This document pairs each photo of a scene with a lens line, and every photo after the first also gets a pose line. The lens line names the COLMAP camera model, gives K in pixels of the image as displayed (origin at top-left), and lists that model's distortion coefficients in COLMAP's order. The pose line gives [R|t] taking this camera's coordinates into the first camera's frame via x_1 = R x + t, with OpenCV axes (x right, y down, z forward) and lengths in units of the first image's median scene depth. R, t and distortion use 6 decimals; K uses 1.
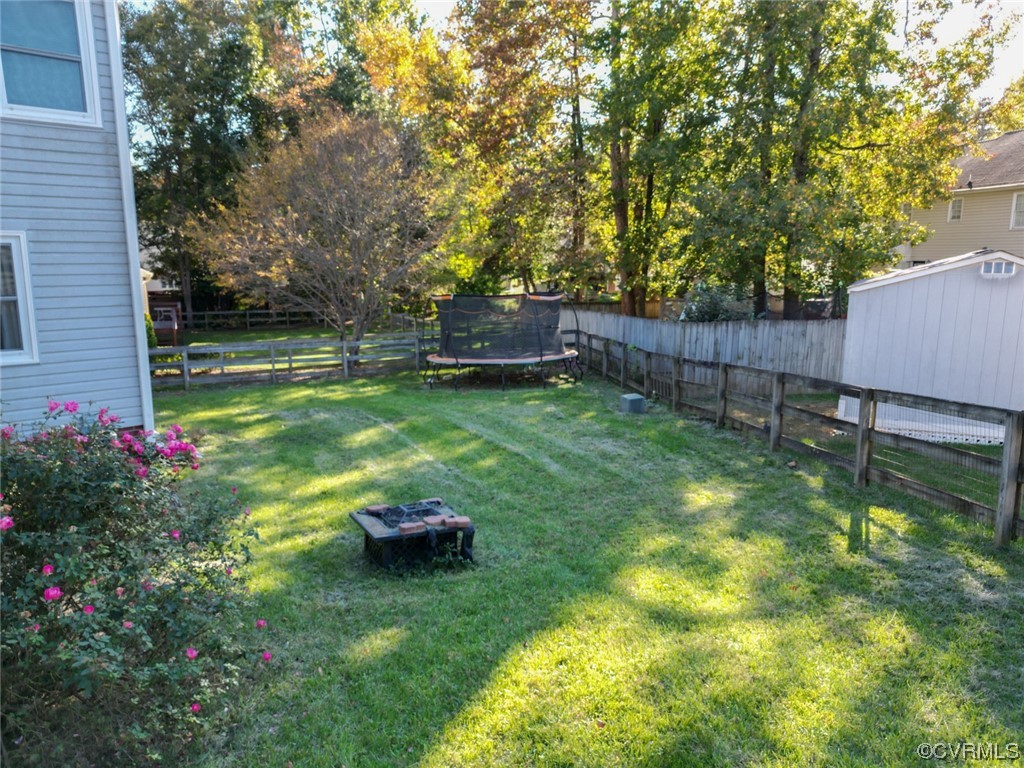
lens RADIAL K [[718.8, 0, 514.0], [0, 718.8, 381.4], [0, 0, 1]] dist [0.058923, -0.064481]
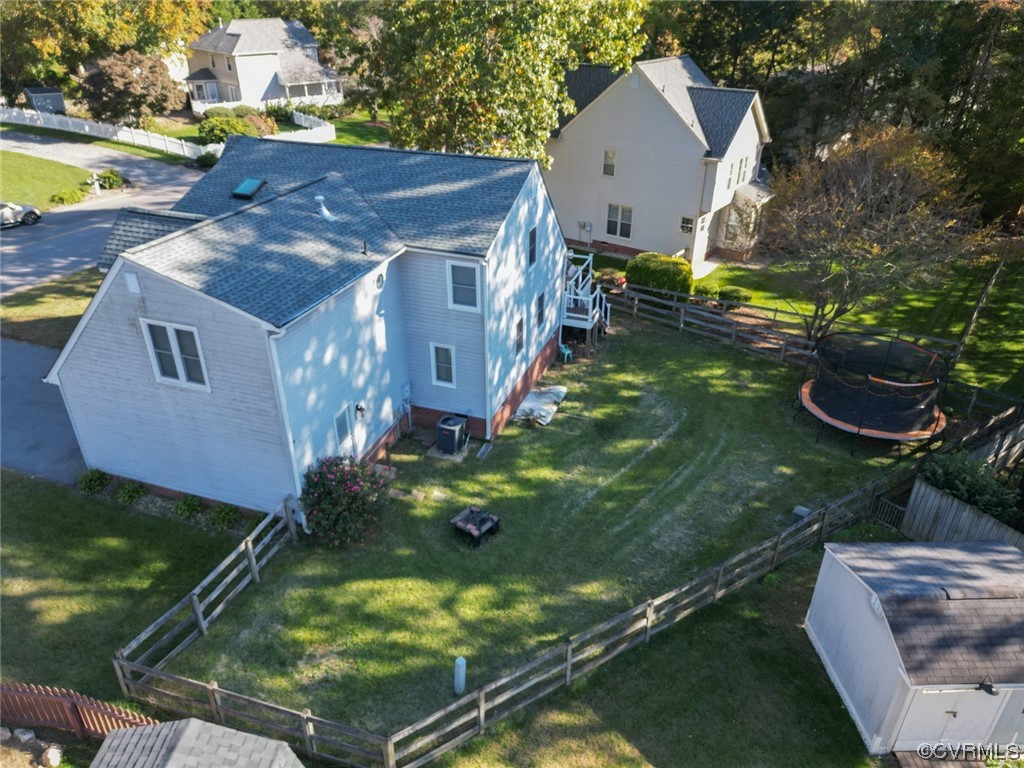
lens RADIAL K [[718.8, 0, 514.0], [0, 718.8, 381.4], [0, 0, 1]] dist [0.058923, -0.064481]
pose [[0.483069, 0.424851, -0.765601, 1.284843], [-0.150689, 0.901685, 0.405287, -1.010110], [0.862518, -0.080414, 0.499597, -0.124845]]
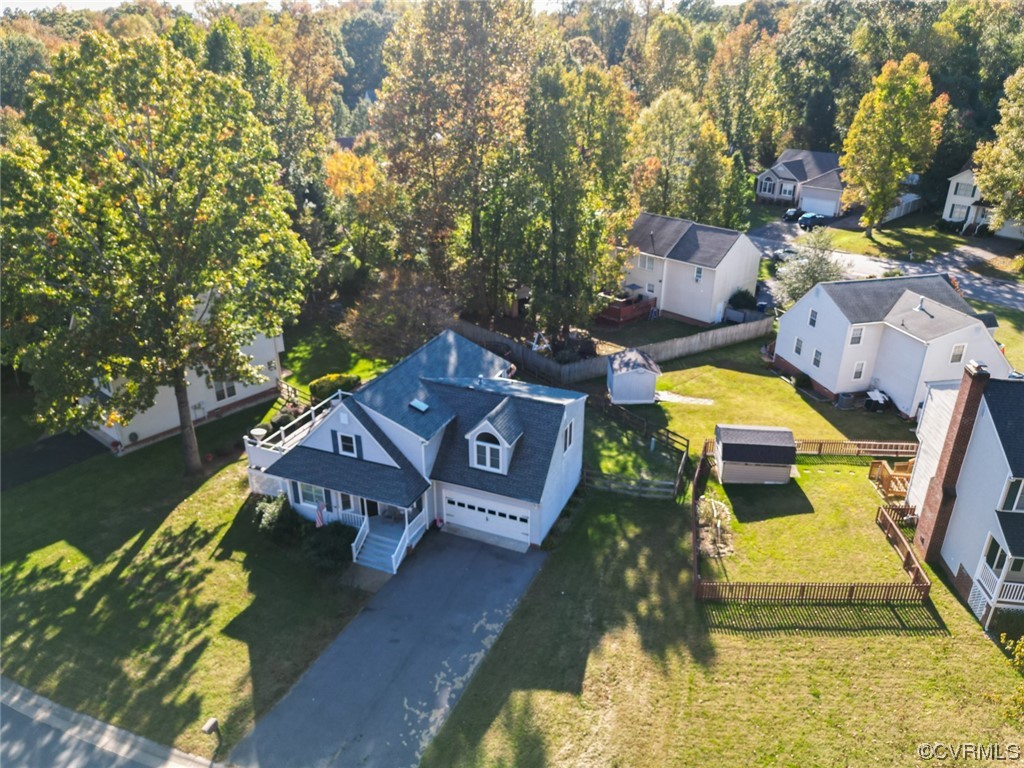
lens RADIAL K [[718.8, 0, 514.0], [0, 718.8, 381.4], [0, 0, 1]] dist [0.058923, -0.064481]
pose [[0.905490, -0.175955, 0.386172, -2.227108], [0.071606, 0.960293, 0.269647, -1.639826], [-0.418284, -0.216510, 0.882135, -3.292683]]
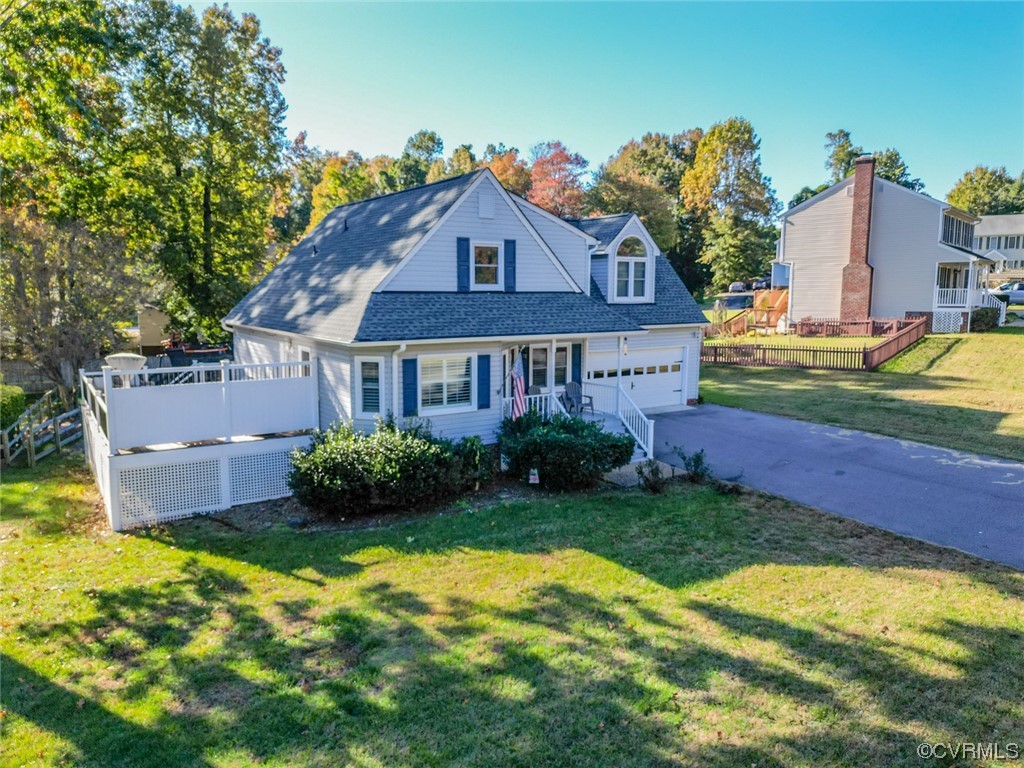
lens RADIAL K [[718.8, 0, 514.0], [0, 718.8, 381.4], [0, 0, 1]] dist [0.058923, -0.064481]
pose [[0.151438, -0.124413, 0.980606, -3.590070], [0.162050, 0.981750, 0.099532, -0.199529], [-0.975093, 0.143834, 0.168835, 0.076616]]
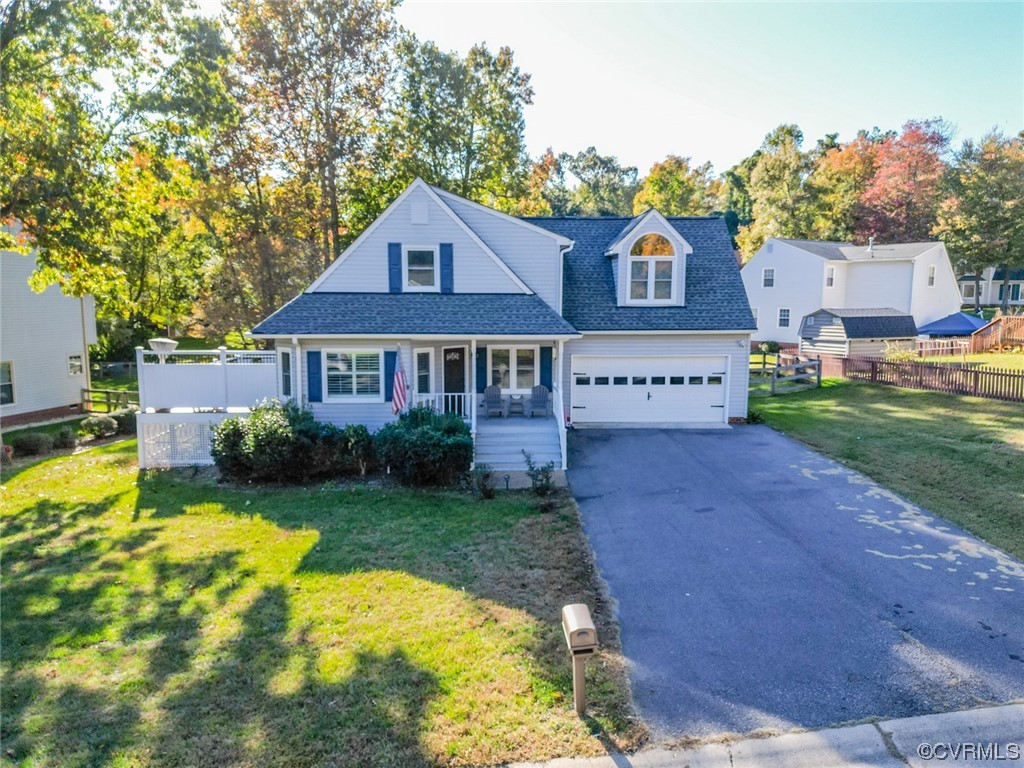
lens RADIAL K [[718.8, 0, 514.0], [0, 718.8, 381.4], [0, 0, 1]] dist [0.058923, -0.064481]
pose [[0.640906, -0.091558, 0.762139, -3.078153], [0.125857, 0.991959, 0.013330, 0.009294], [-0.757231, 0.087377, 0.647276, -1.116362]]
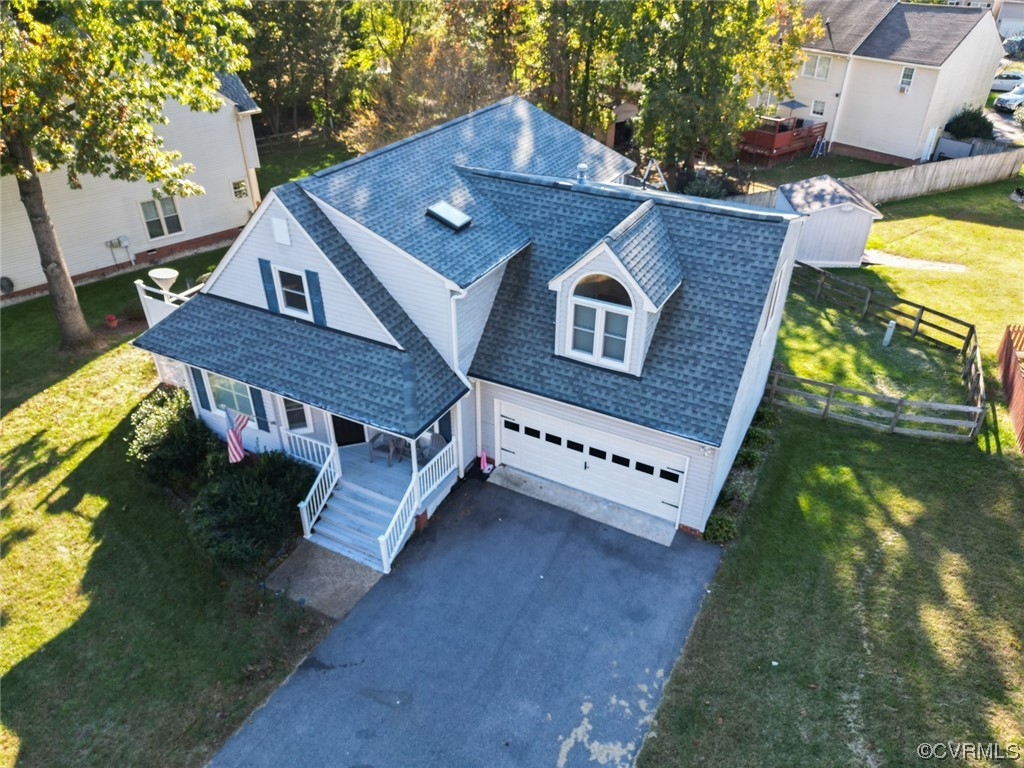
lens RADIAL K [[718.8, 0, 514.0], [0, 718.8, 381.4], [0, 0, 1]] dist [0.058923, -0.064481]
pose [[0.939922, -0.180720, 0.289633, -1.643782], [0.055041, 0.917516, 0.393872, -0.804493], [-0.336924, -0.354268, 0.872340, -1.393893]]
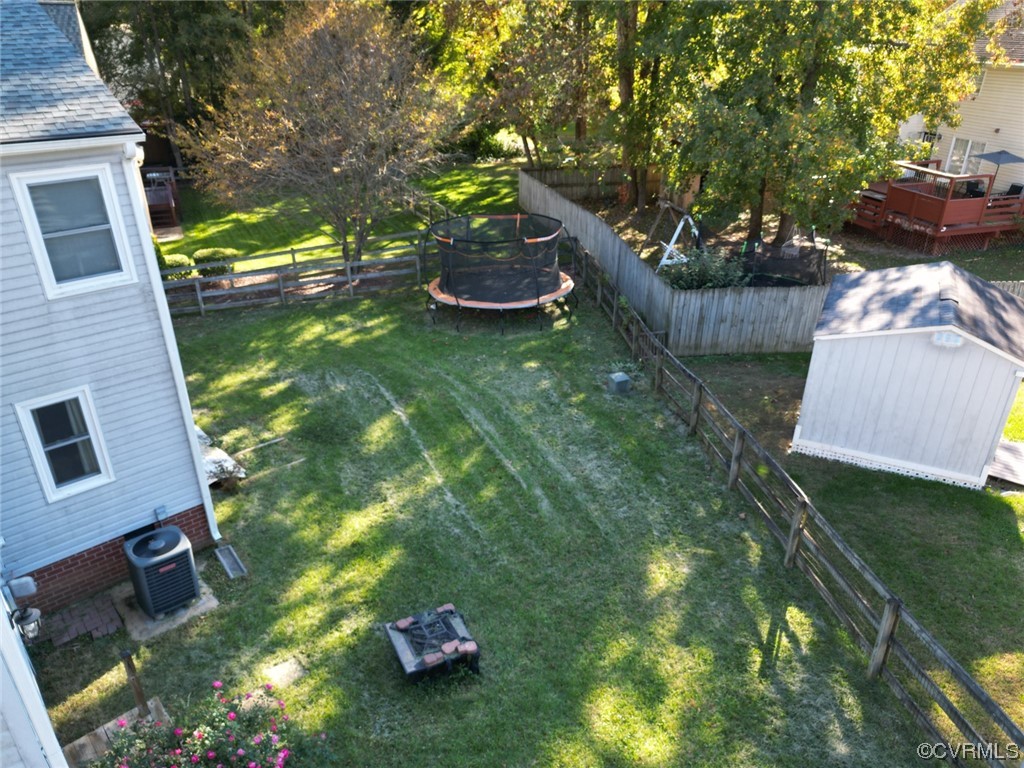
lens RADIAL K [[718.8, 0, 514.0], [0, 718.8, 381.4], [0, 0, 1]] dist [0.058923, -0.064481]
pose [[0.999997, 0.001940, 0.001634, 0.002495], [-0.002332, 0.956510, 0.291690, -0.463586], [-0.000997, -0.291692, 0.956512, -0.087382]]
